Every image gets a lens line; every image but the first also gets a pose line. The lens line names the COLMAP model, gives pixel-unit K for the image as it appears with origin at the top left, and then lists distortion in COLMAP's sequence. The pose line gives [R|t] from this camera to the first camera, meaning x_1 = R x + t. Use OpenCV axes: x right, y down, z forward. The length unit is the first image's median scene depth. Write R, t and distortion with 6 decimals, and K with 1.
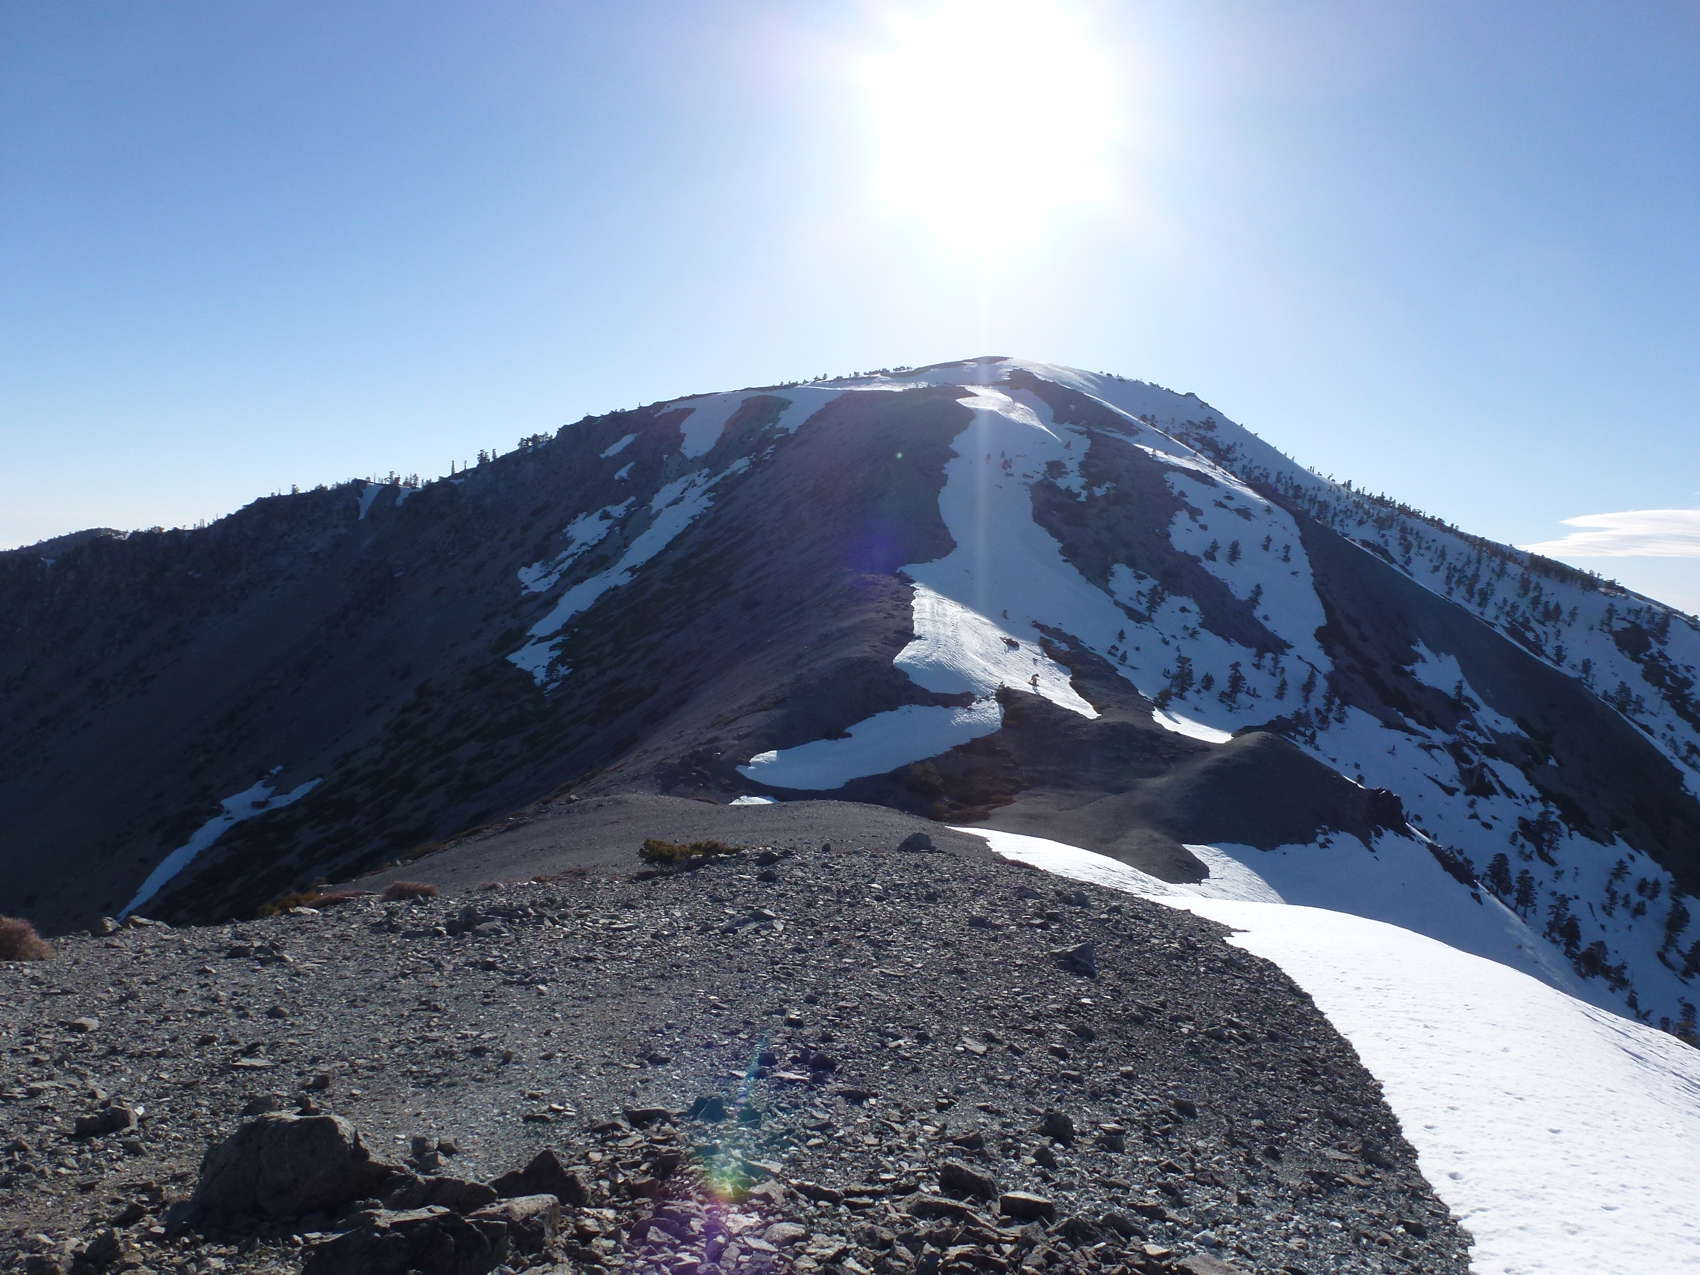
lens RADIAL K [[1209.6, 0, 855.0], [0, 1209.6, 639.6], [0, 0, 1]] dist [-0.058213, 0.015490]
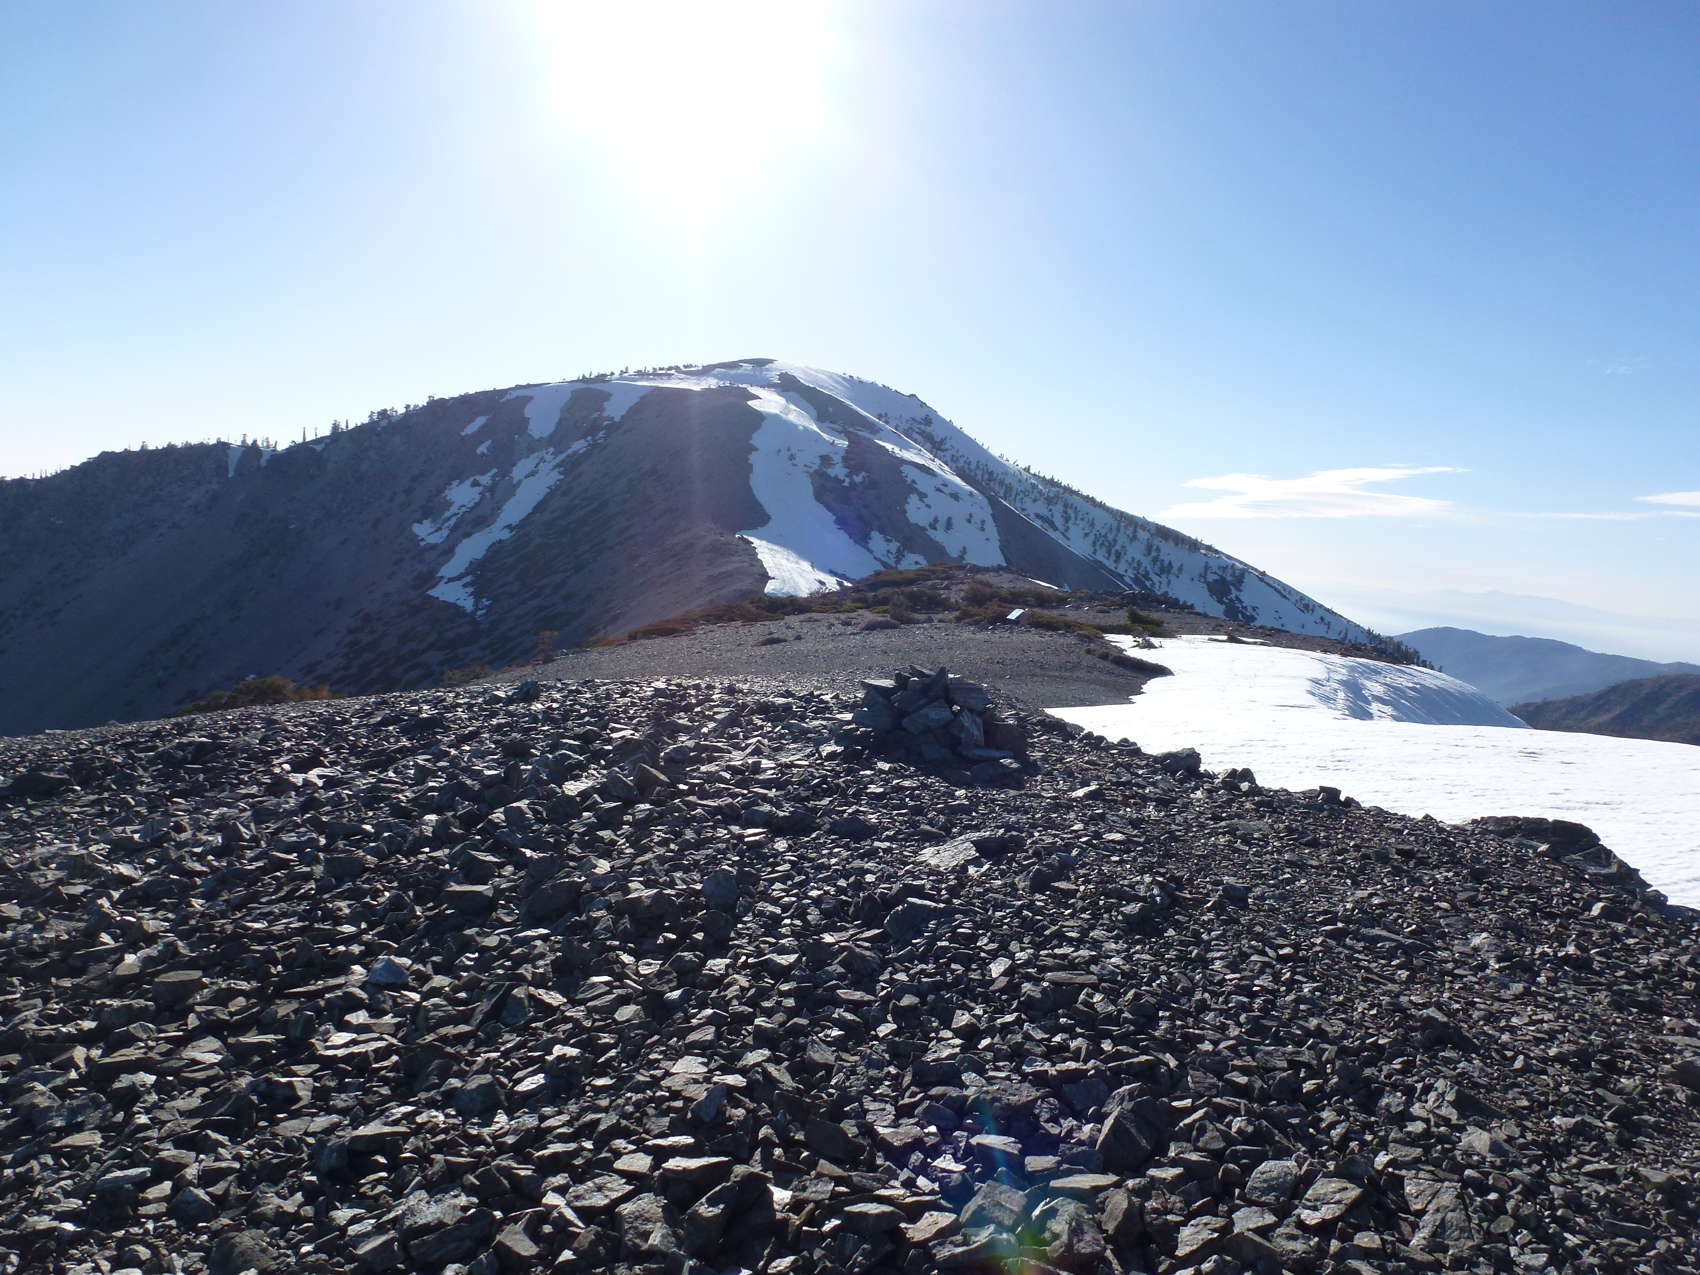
lens RADIAL K [[1209.6, 0, 847.2], [0, 1209.6, 637.3], [0, 0, 1]] dist [-0.058213, 0.015490]
pose [[0.972441, -0.002077, 0.233141, -0.115484], [-0.007281, 0.999202, 0.039273, 0.006628], [-0.233036, -0.039889, 0.971650, -0.317782]]
